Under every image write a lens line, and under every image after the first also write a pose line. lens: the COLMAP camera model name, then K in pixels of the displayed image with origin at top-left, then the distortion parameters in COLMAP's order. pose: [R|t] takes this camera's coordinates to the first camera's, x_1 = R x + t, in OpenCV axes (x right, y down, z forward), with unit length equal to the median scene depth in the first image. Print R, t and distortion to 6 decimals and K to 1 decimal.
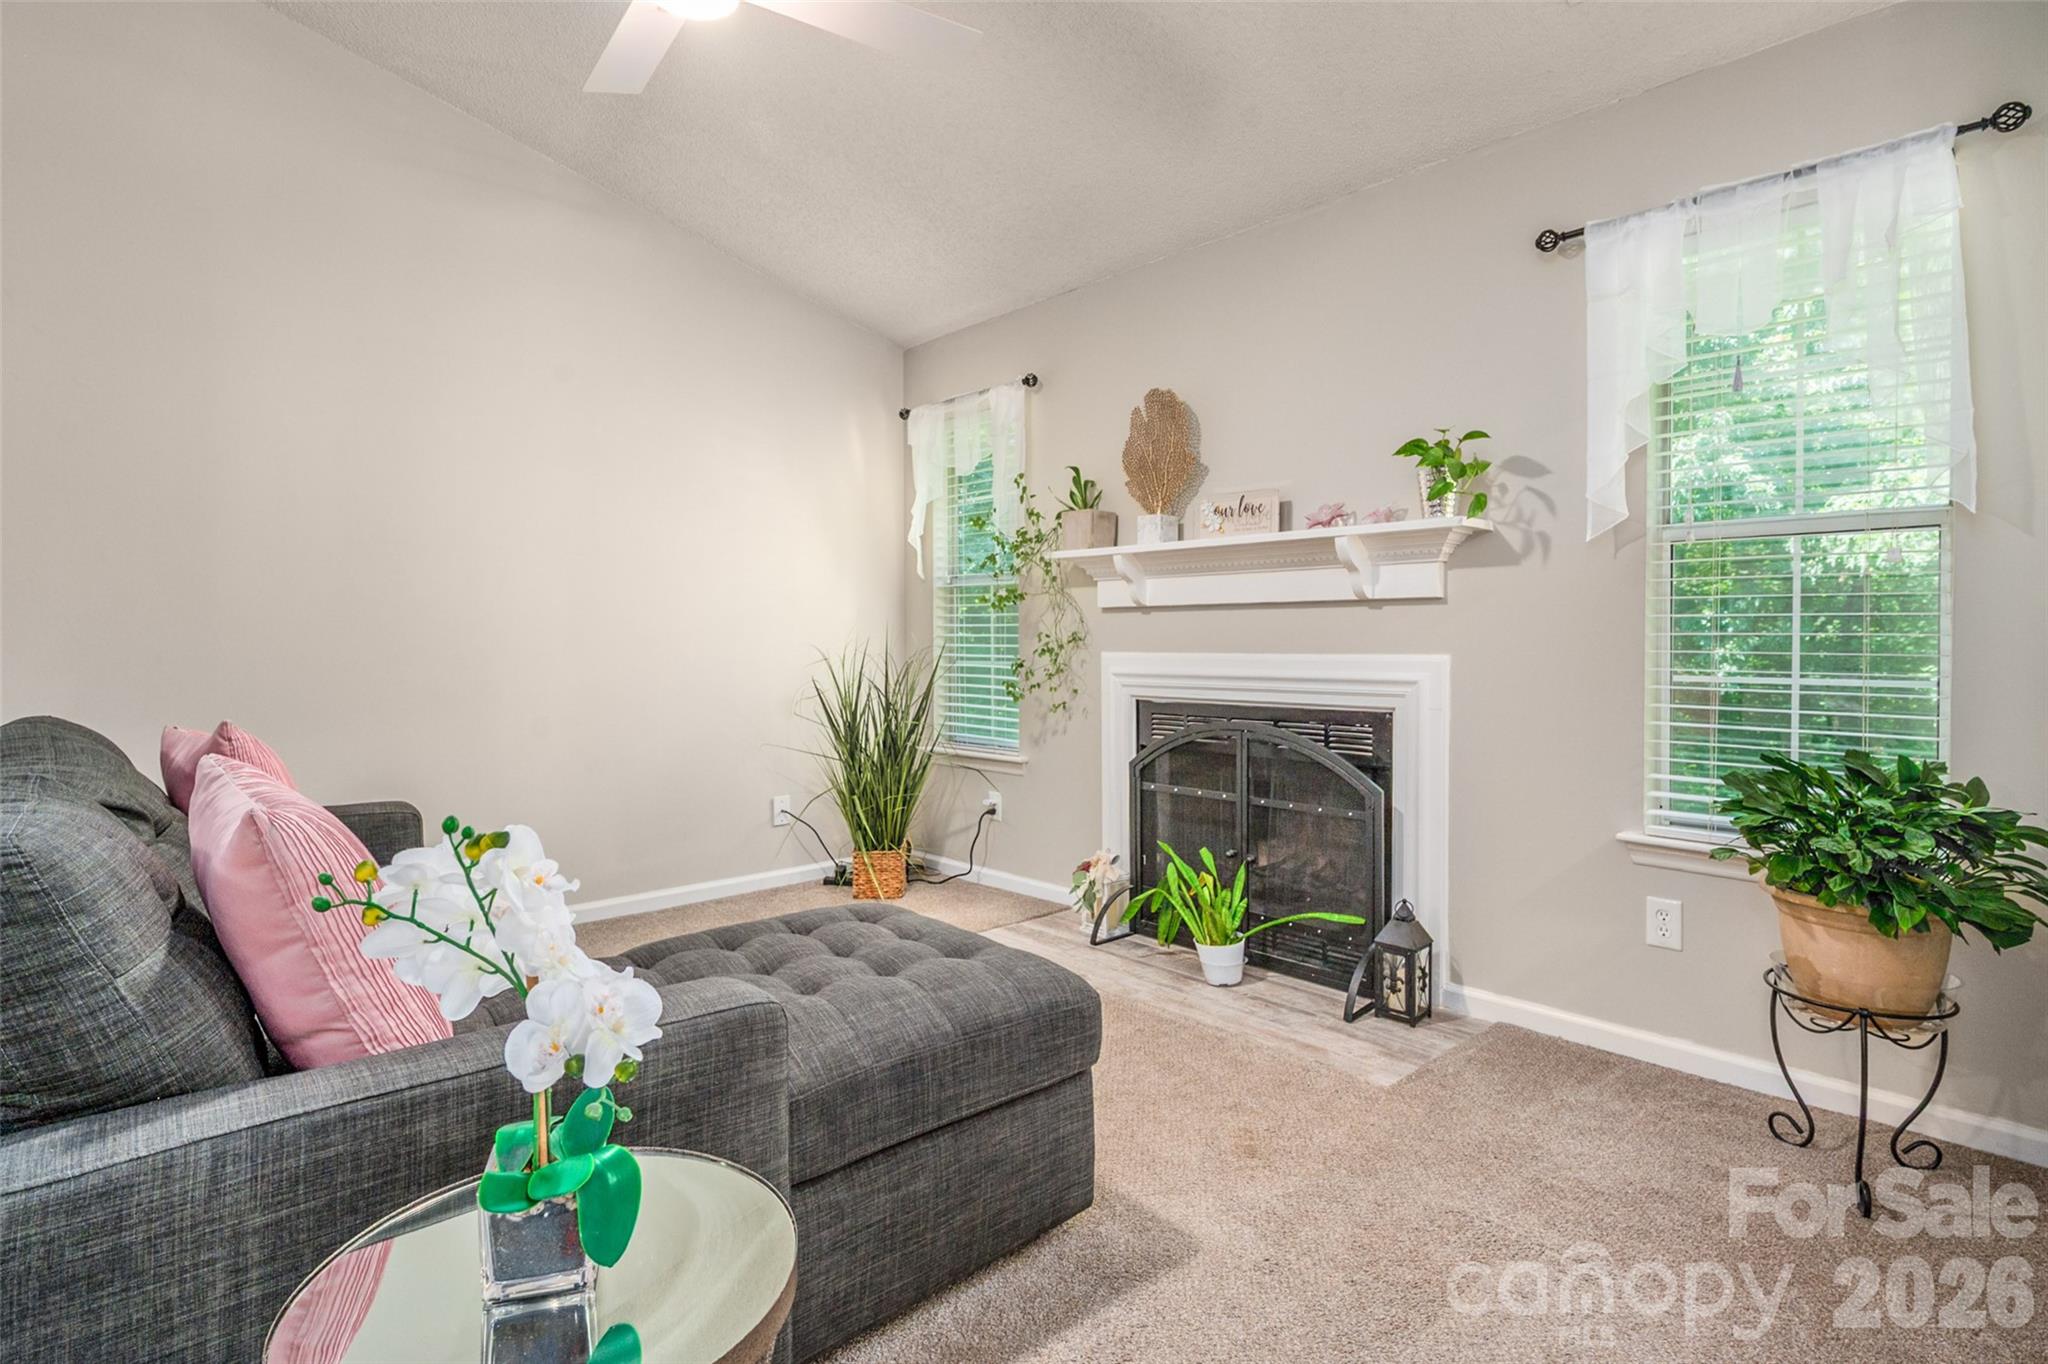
lens RADIAL K [[1022.9, 0, 1024.1], [0, 1022.9, 655.3], [0, 0, 1]] dist [-0.002722, -0.000223]
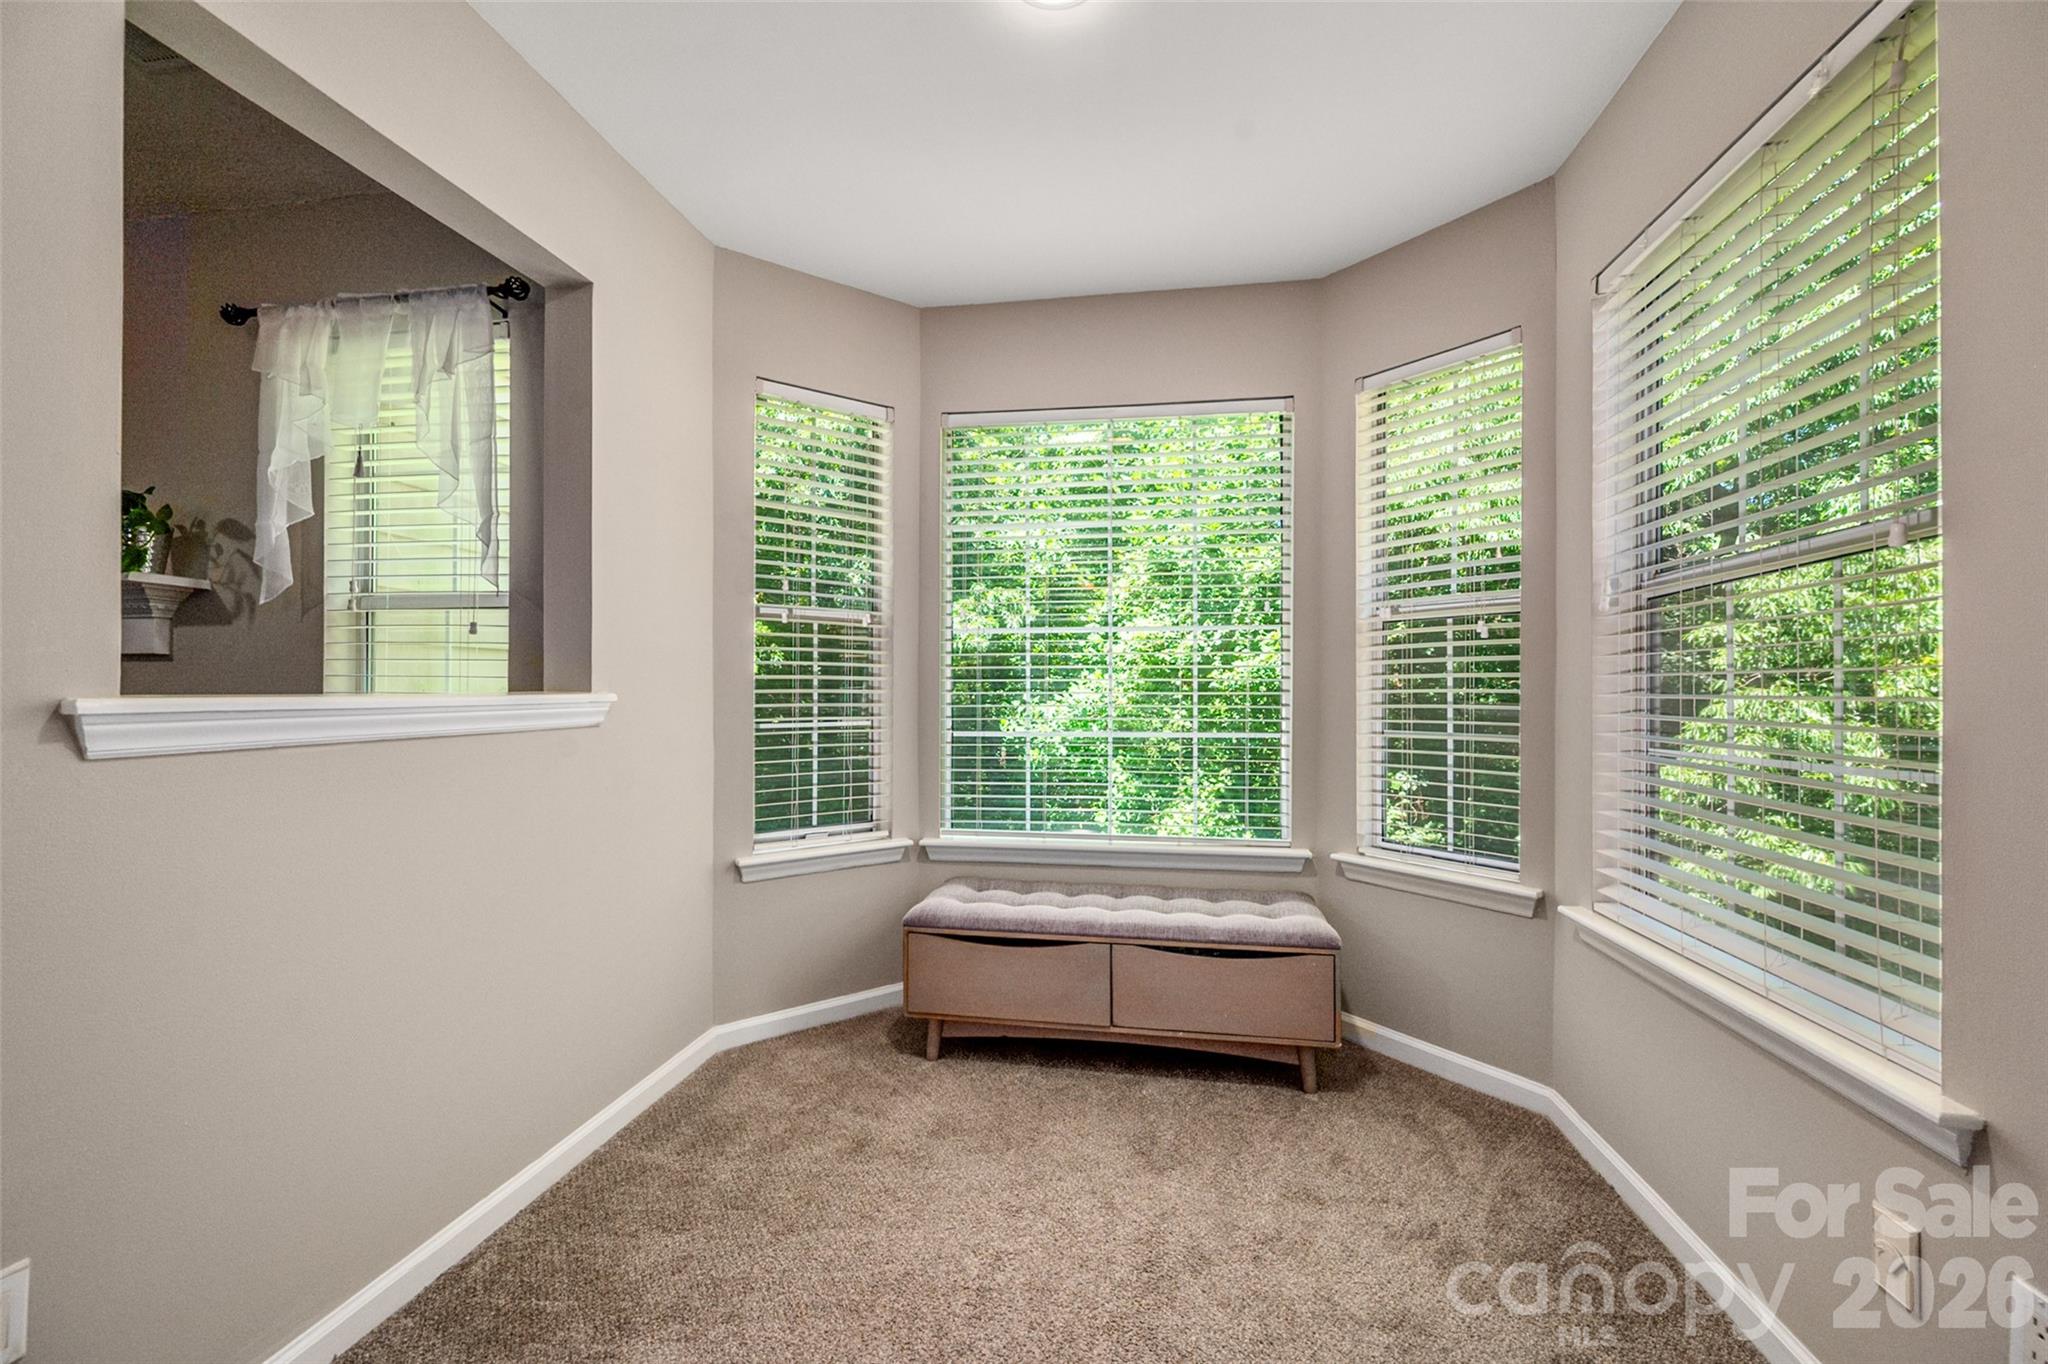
lens RADIAL K [[826.4, 0, 1028.4], [0, 826.4, 689.3], [0, 0, 1]] dist [-0.001017, -0.000173]
pose [[0.789863, 0.008726, 0.613221, 0.522241], [0.006597, 0.999720, -0.022723, 0.000316], [-0.613248, 0.021994, 0.789584, -0.122473]]
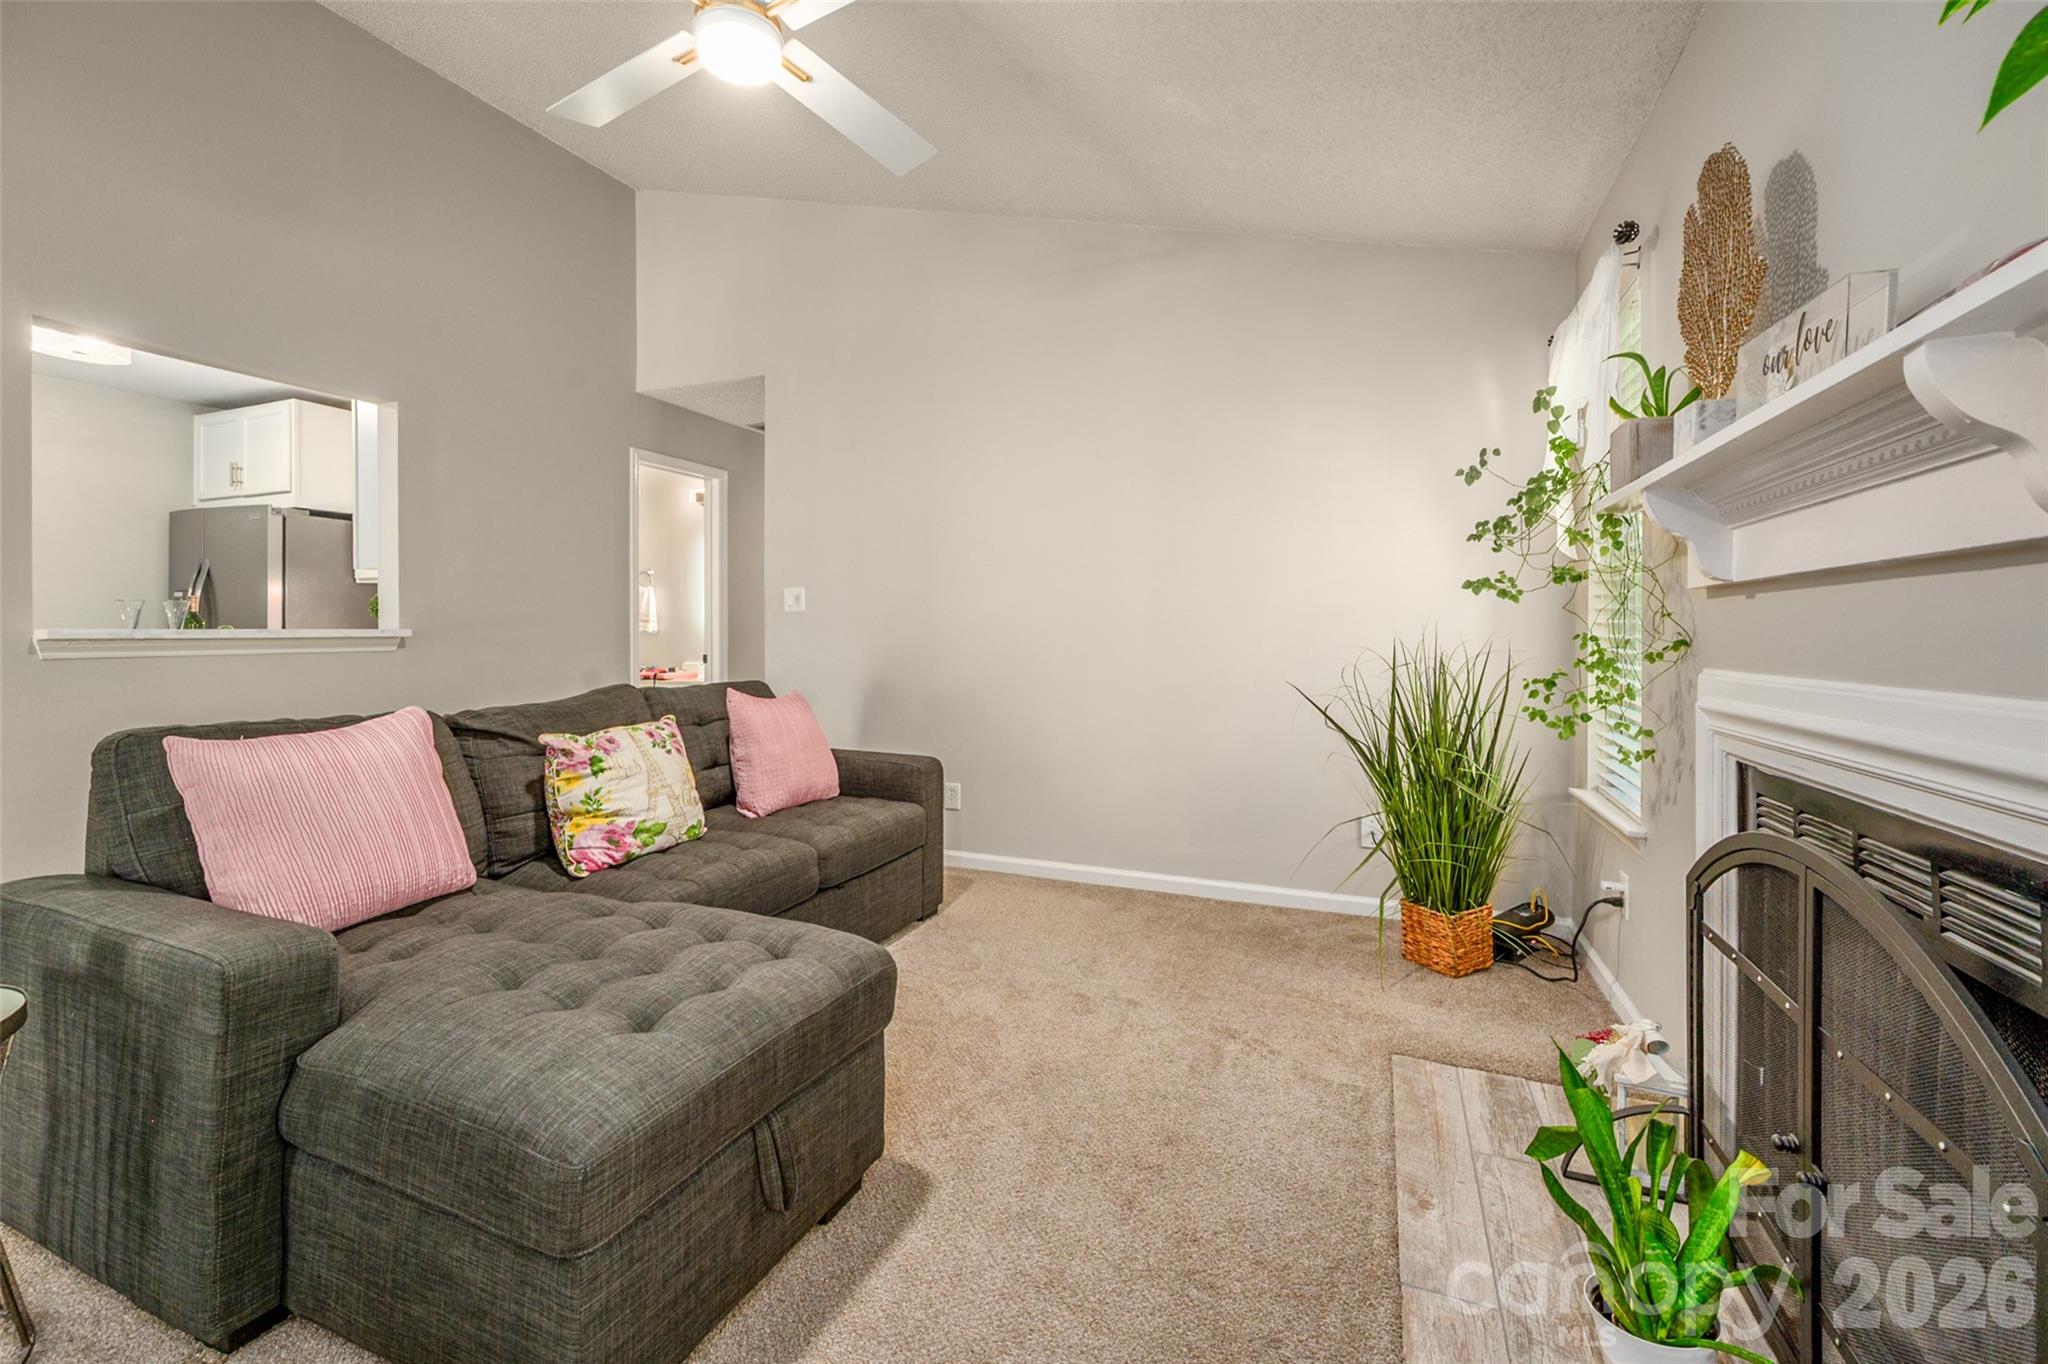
lens RADIAL K [[823.0, 0, 1077.7], [0, 823.0, 637.3], [0, 0, 1]] dist [0.016796, -0.000024]
pose [[0.462171, 0.003574, -0.886784, 0.390761], [-0.018887, 0.999805, -0.005813, -0.014153], [0.886590, 0.019435, 0.462148, 0.586284]]
